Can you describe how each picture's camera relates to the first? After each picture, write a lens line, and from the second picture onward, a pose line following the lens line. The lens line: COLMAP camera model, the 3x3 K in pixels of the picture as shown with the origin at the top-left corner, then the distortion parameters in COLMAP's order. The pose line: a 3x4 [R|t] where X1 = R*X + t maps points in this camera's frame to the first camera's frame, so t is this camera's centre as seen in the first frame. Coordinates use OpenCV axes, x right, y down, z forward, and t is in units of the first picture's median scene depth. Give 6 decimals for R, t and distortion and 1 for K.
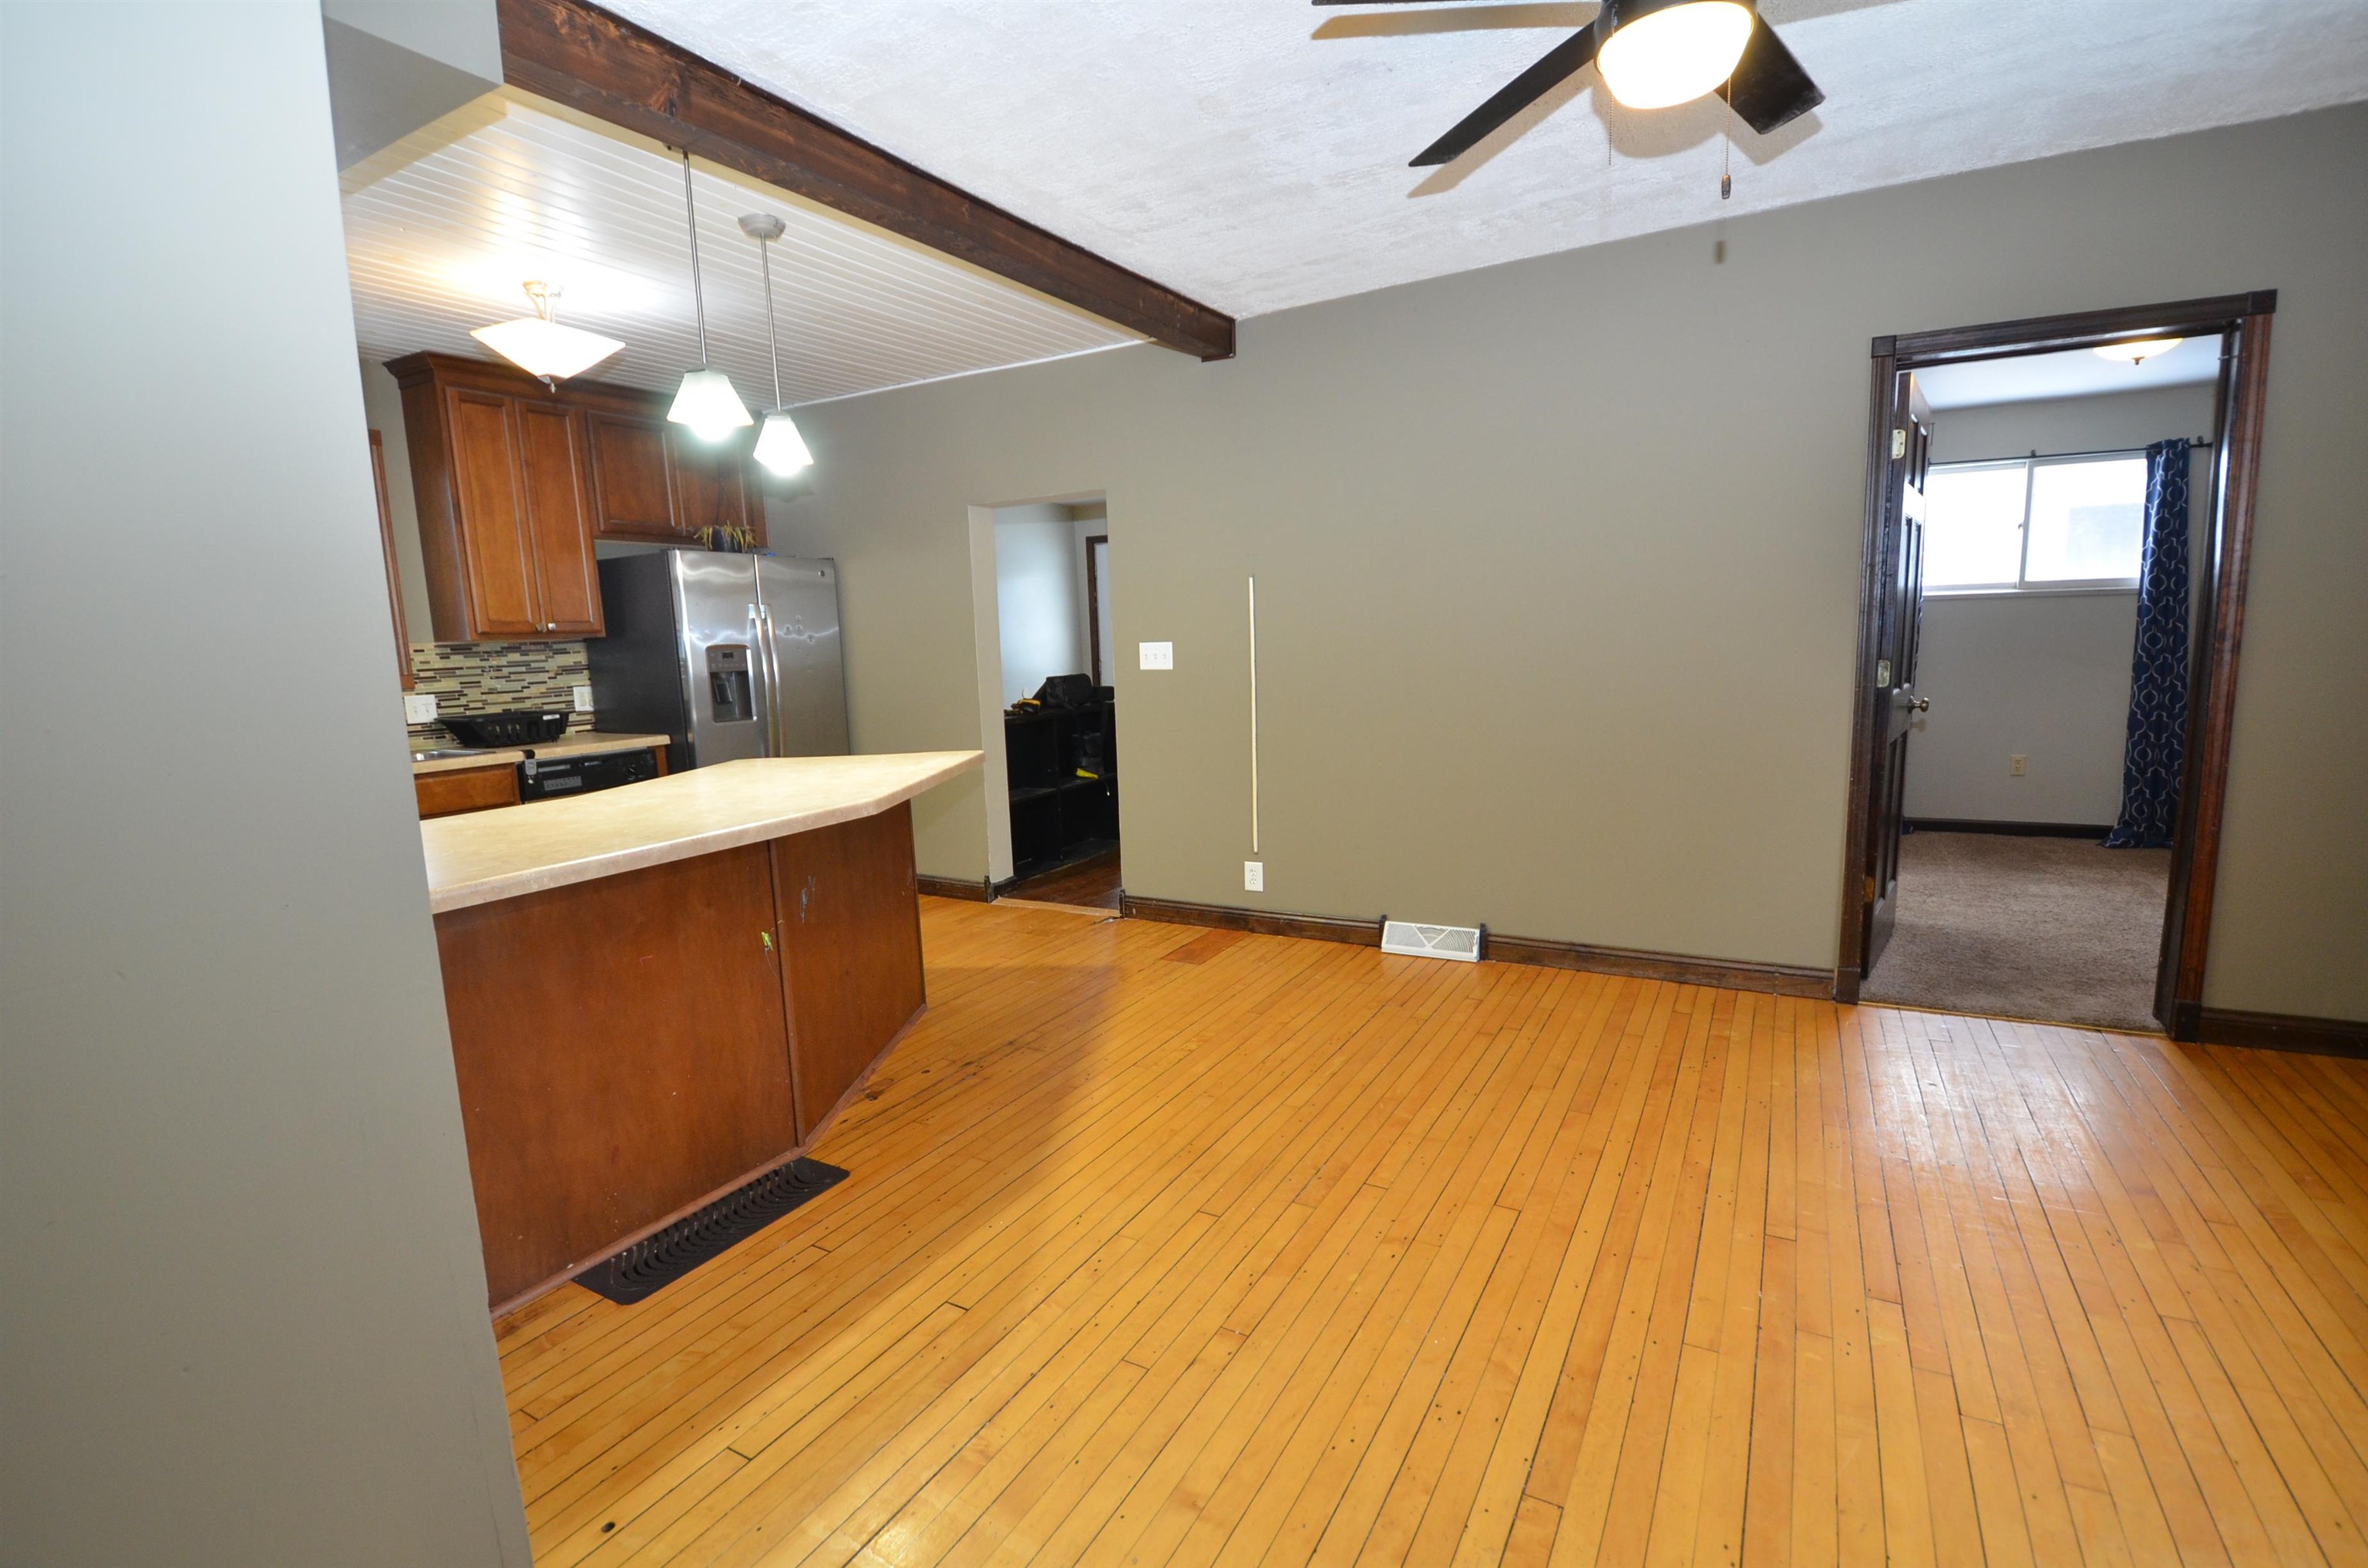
lens RADIAL K [[1054.4, 0, 1204.4], [0, 1054.4, 799.4], [0, 0, 1]] dist [-0.017744, -0.003066]
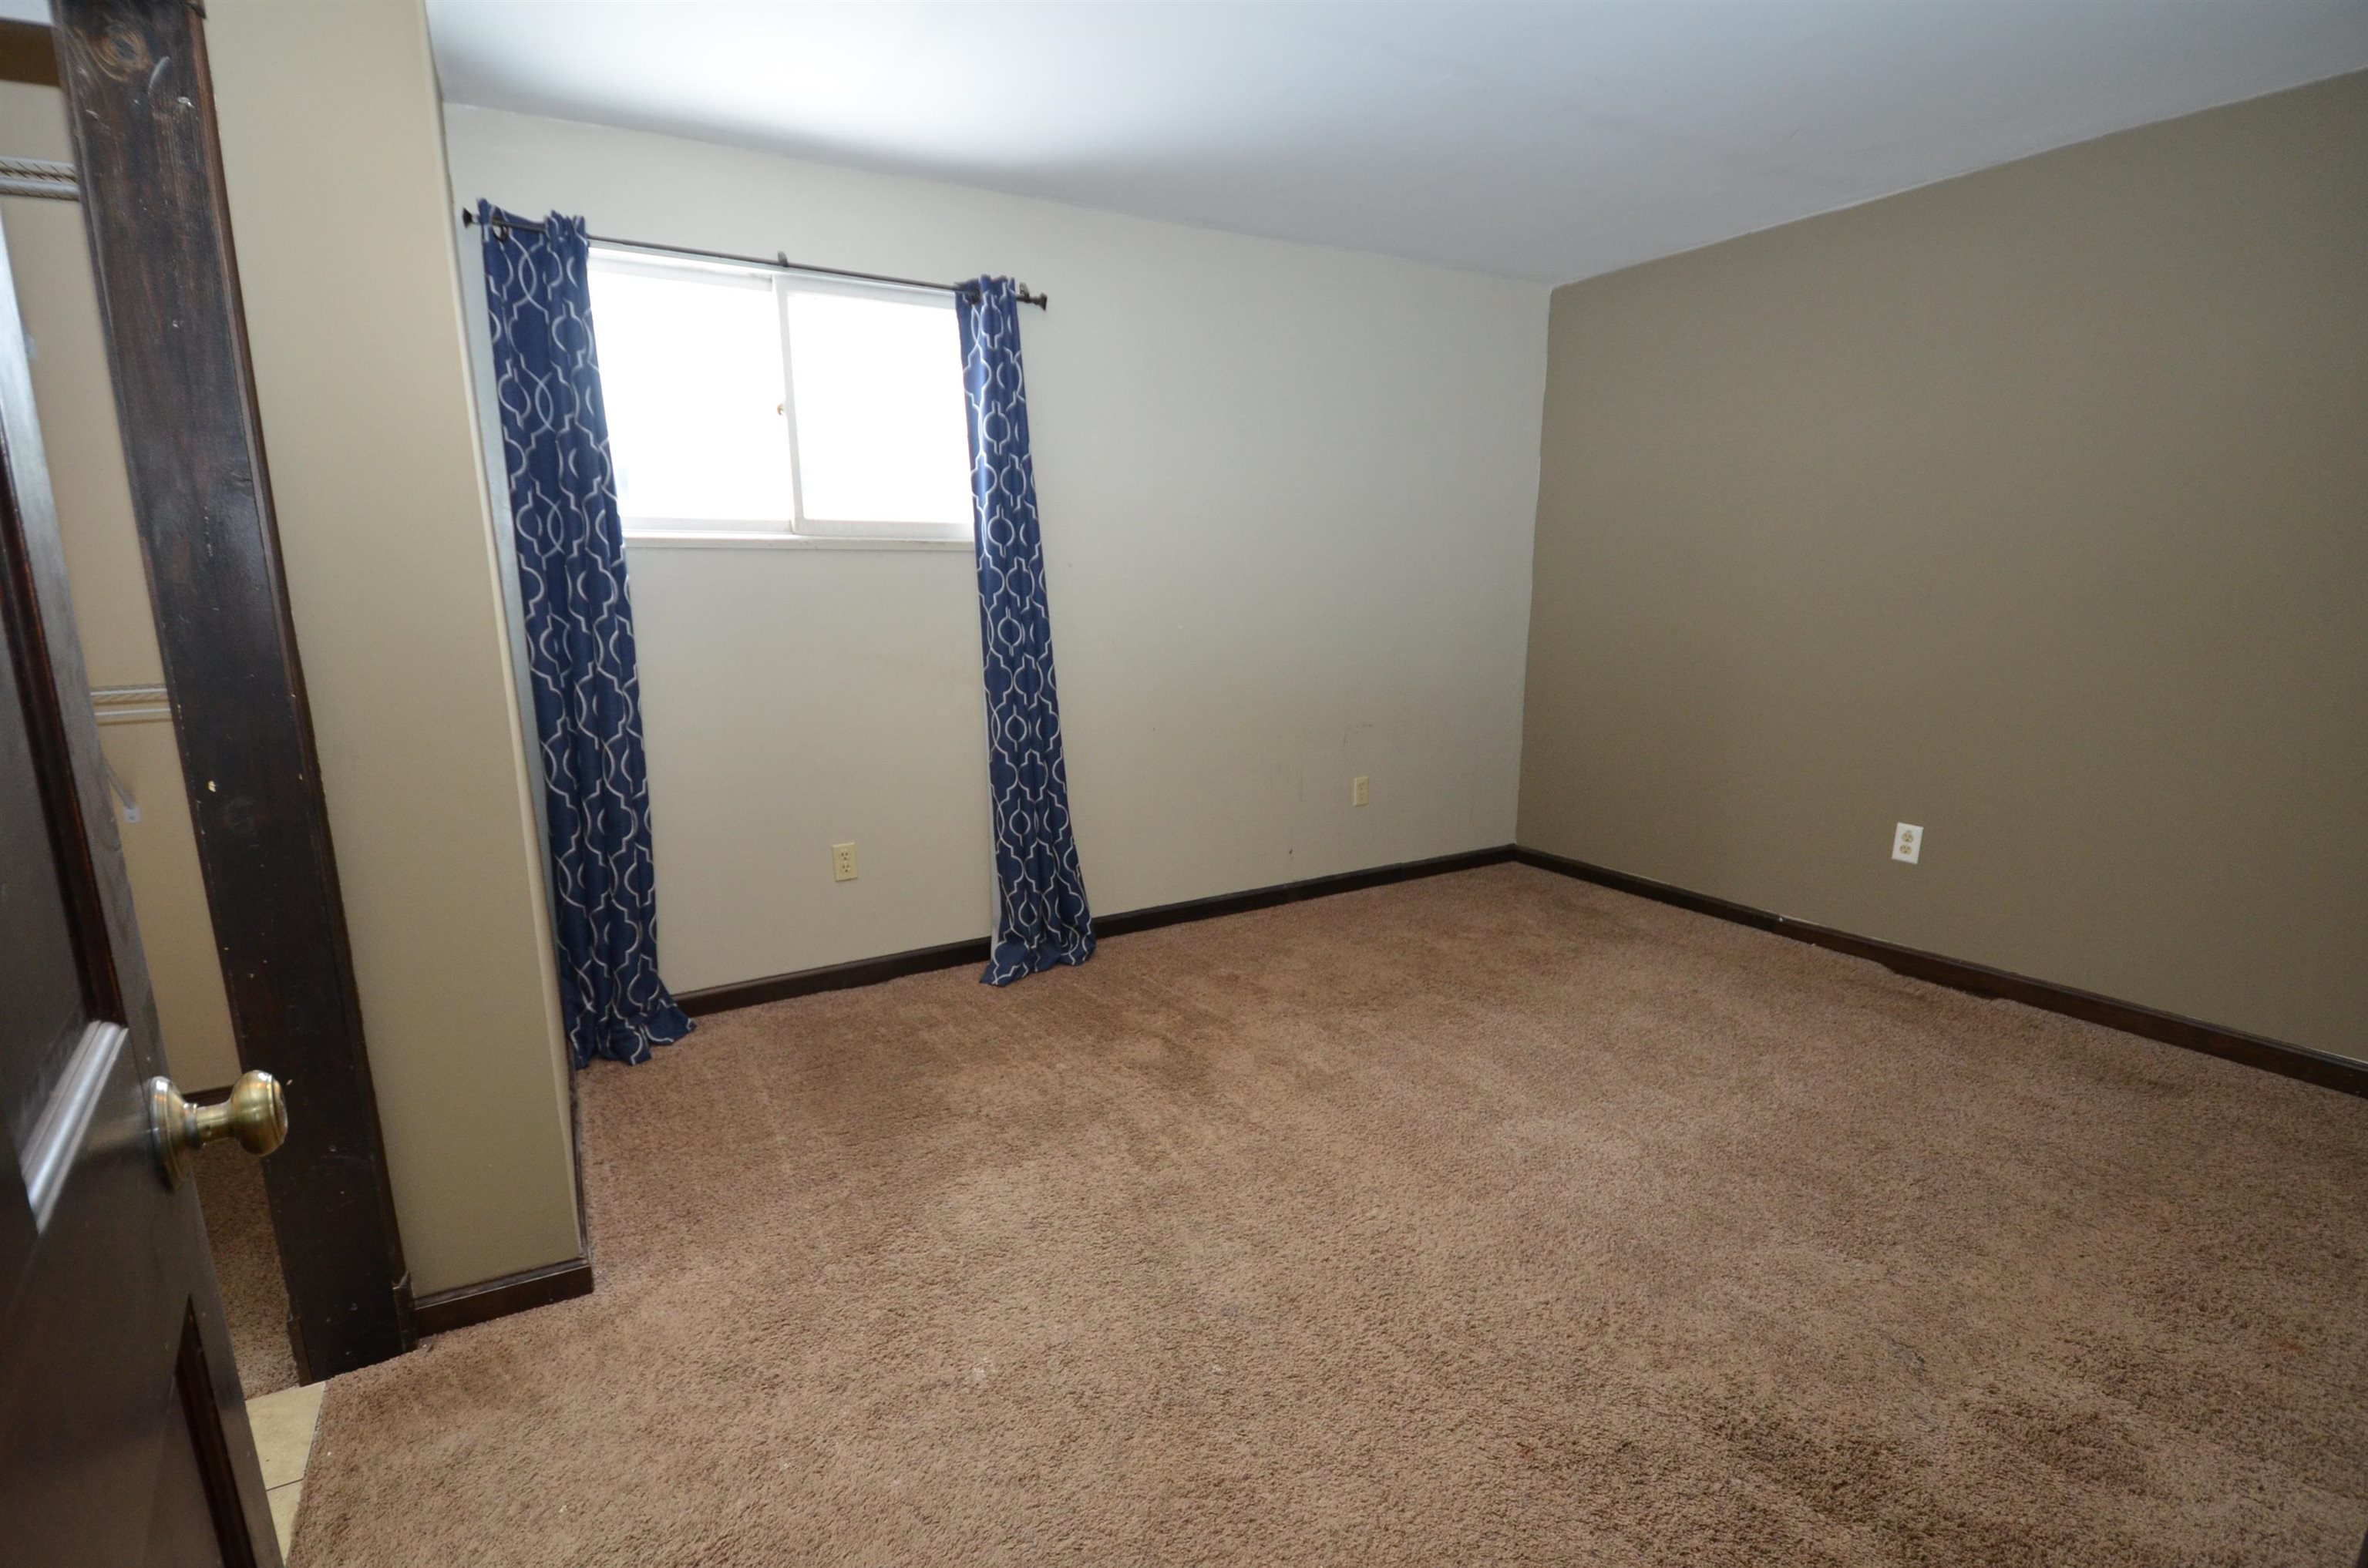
lens RADIAL K [[1069.9, 0, 1164.3], [0, 1069.9, 816.1], [0, 0, 1]] dist [0.000351, -0.011785]
pose [[0.510772, -0.146304, 0.847176, 0.430279], [0.133249, 0.986978, 0.090110, -0.093018], [-0.849328, 0.066859, 0.523615, 0.612565]]
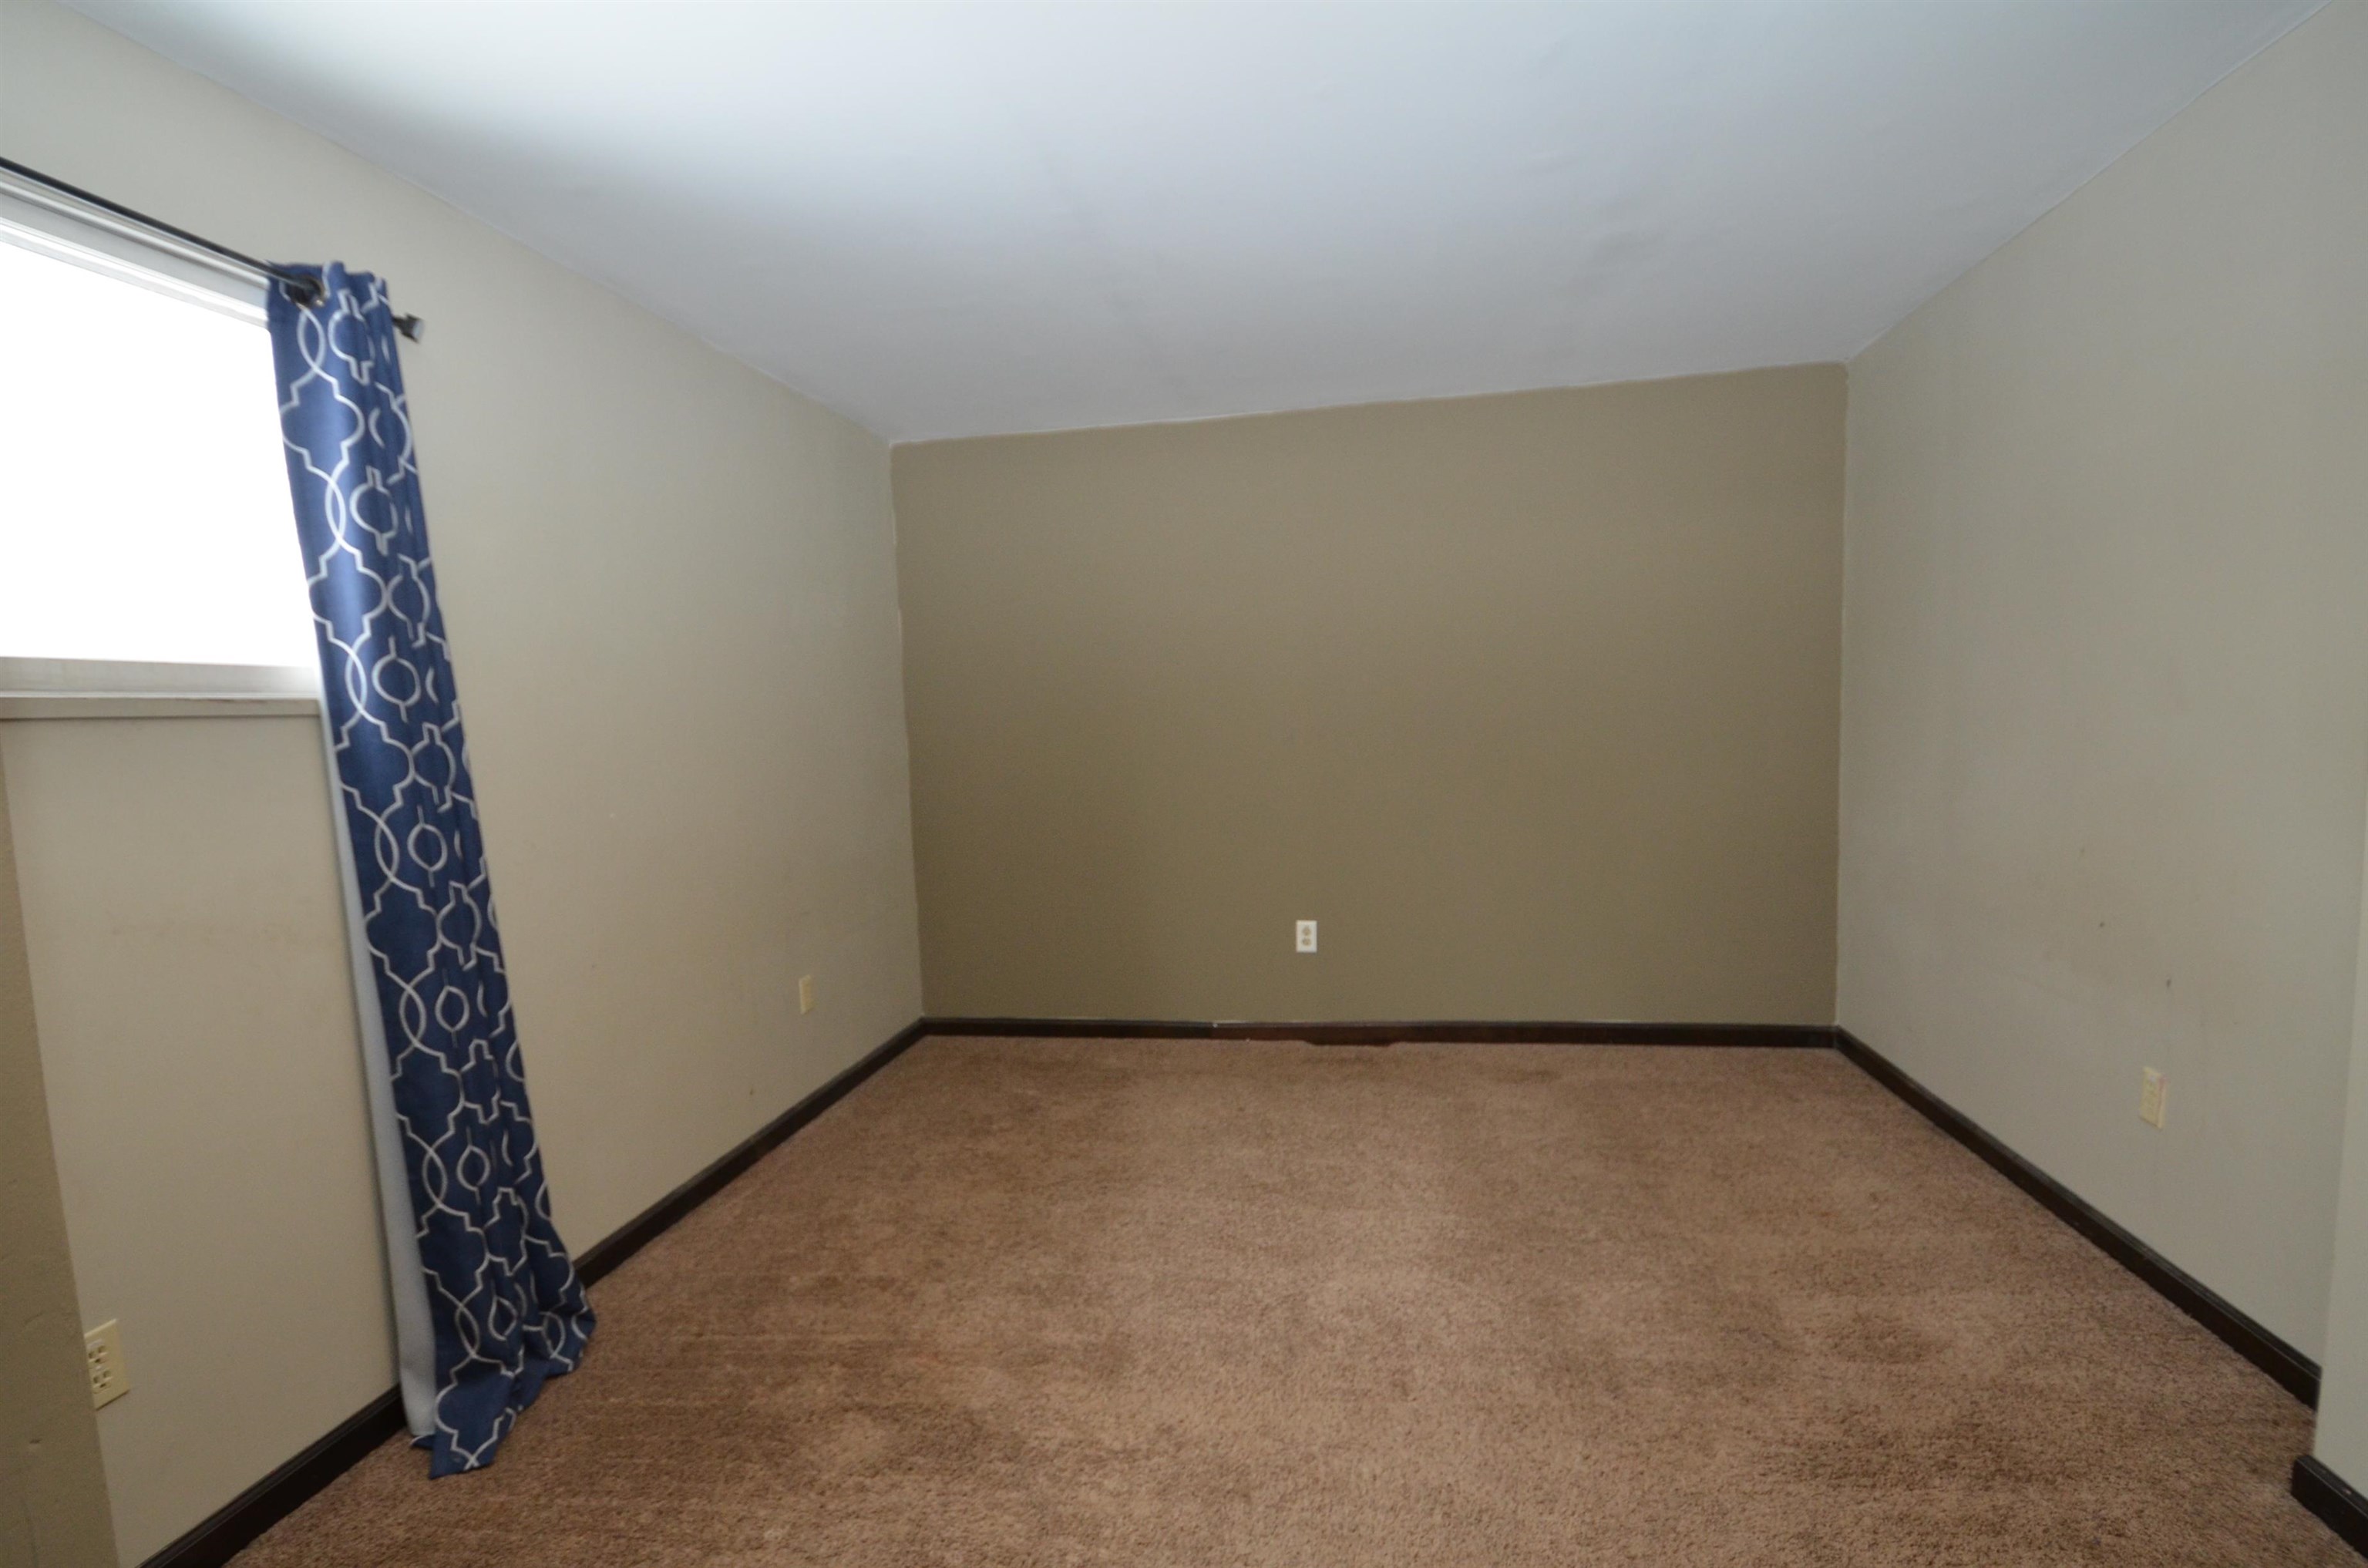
lens RADIAL K [[1069.9, 0, 1186.8], [0, 1069.9, 809.6], [0, 0, 1]] dist [0.000351, -0.011785]
pose [[-0.329862, -0.027652, 0.943624, 0.496356], [0.213308, 0.971536, 0.103036, -0.147758], [-0.919614, 0.235271, -0.314575, 0.872581]]
